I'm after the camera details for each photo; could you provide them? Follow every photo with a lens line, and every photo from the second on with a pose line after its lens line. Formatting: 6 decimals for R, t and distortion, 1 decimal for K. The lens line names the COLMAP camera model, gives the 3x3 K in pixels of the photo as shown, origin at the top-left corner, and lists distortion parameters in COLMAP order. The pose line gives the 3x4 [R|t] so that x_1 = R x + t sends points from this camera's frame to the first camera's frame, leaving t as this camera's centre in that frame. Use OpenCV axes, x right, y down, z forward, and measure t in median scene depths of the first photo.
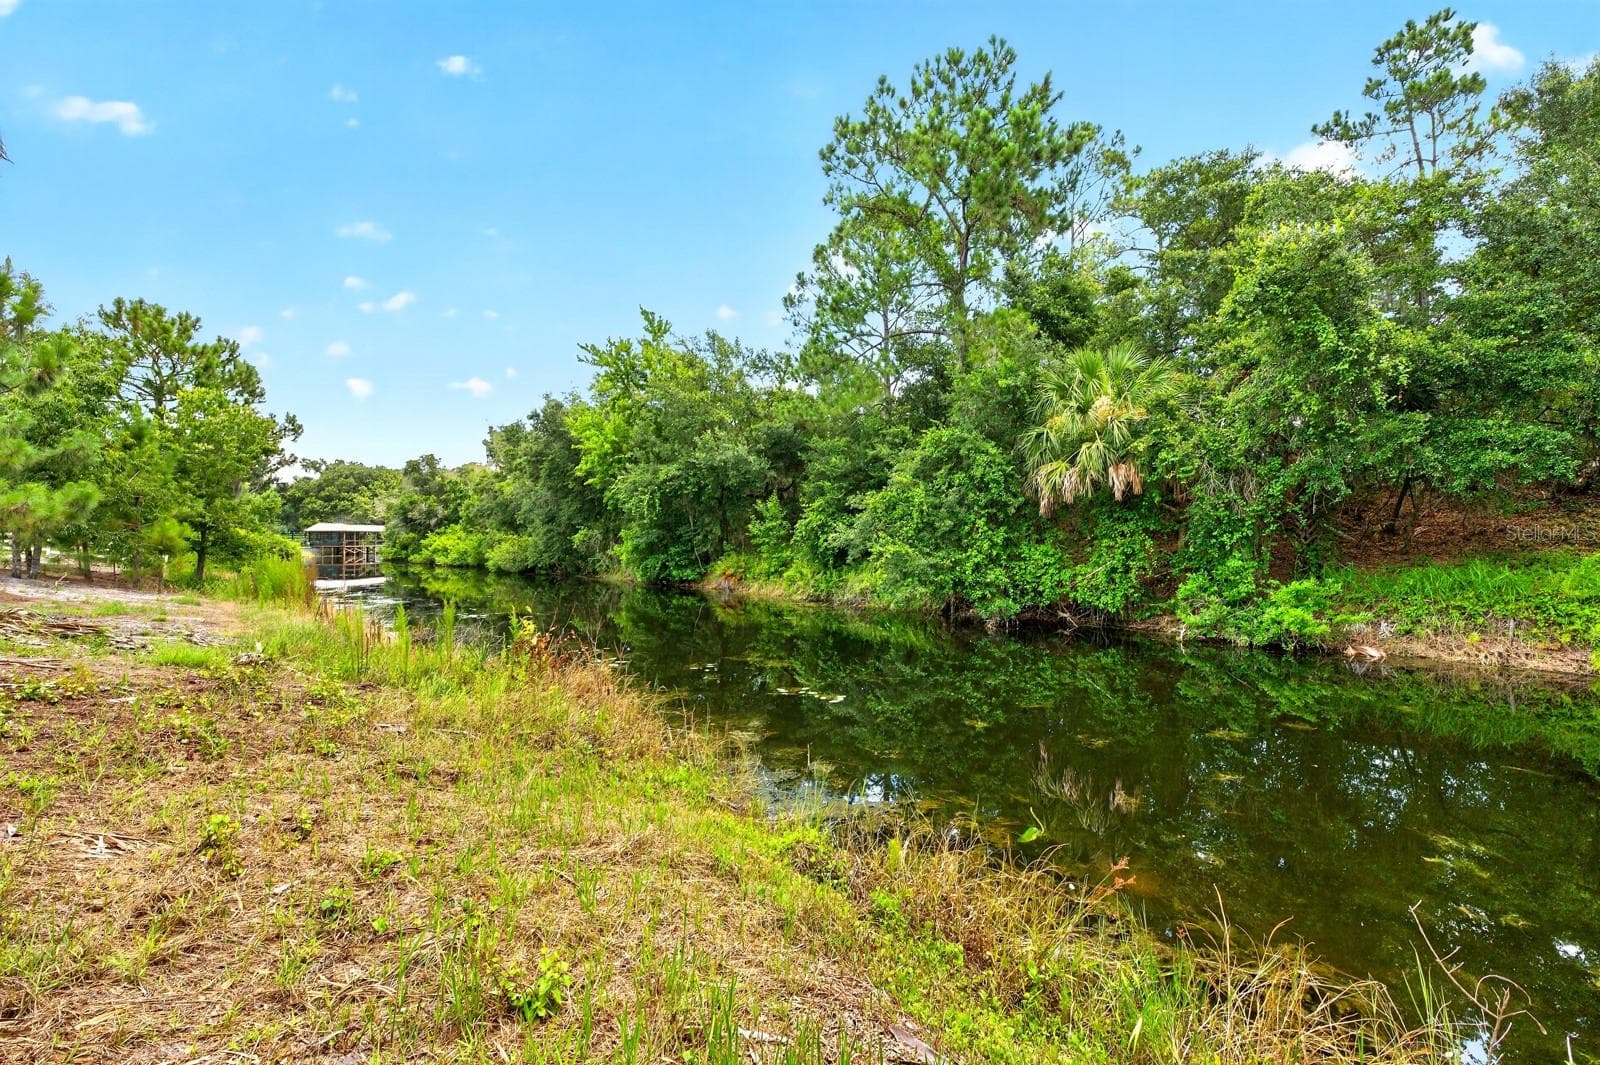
lens RADIAL K [[623.9, 0, 799.9], [0, 623.9, 535.3], [0, 0, 1]] dist [-0.011586, 0.001597]
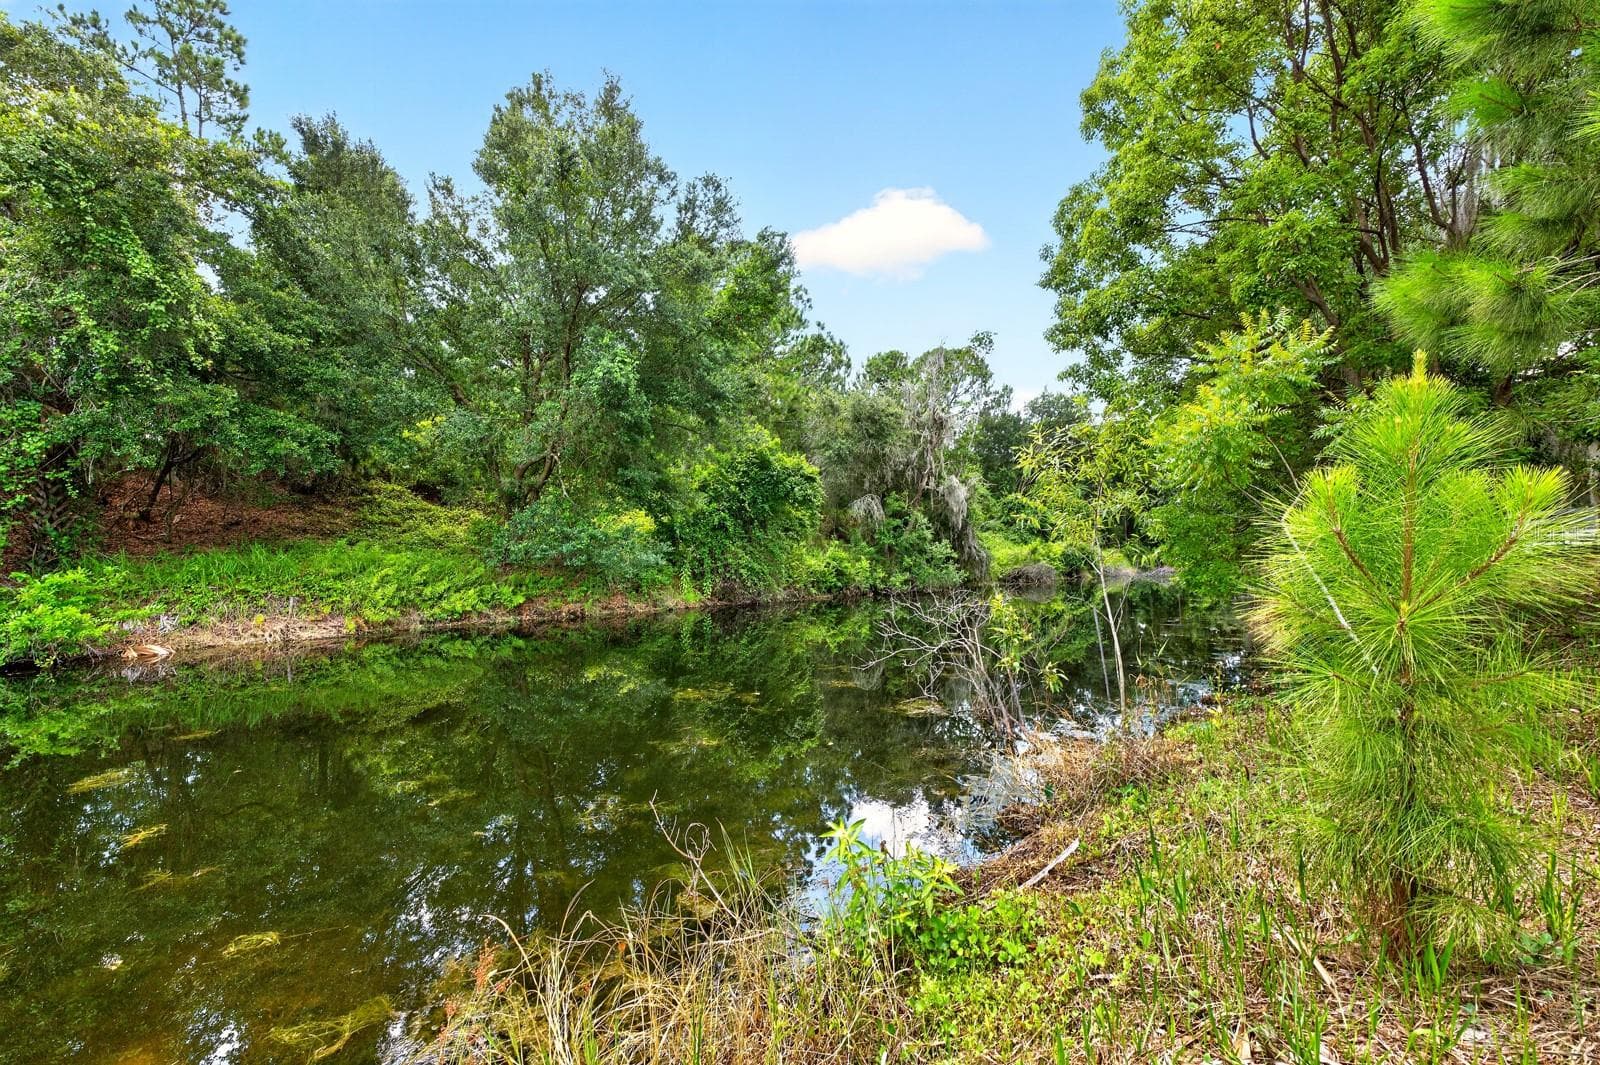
lens RADIAL K [[623.9, 0, 799.4], [0, 623.9, 535.5], [0, 0, 1]] dist [-0.011586, 0.001597]
pose [[-0.070796, 0.018819, 0.997313, -0.005537], [-0.009993, 0.999758, -0.019574, 0.037295], [-0.997441, -0.011352, -0.070591, 0.169470]]
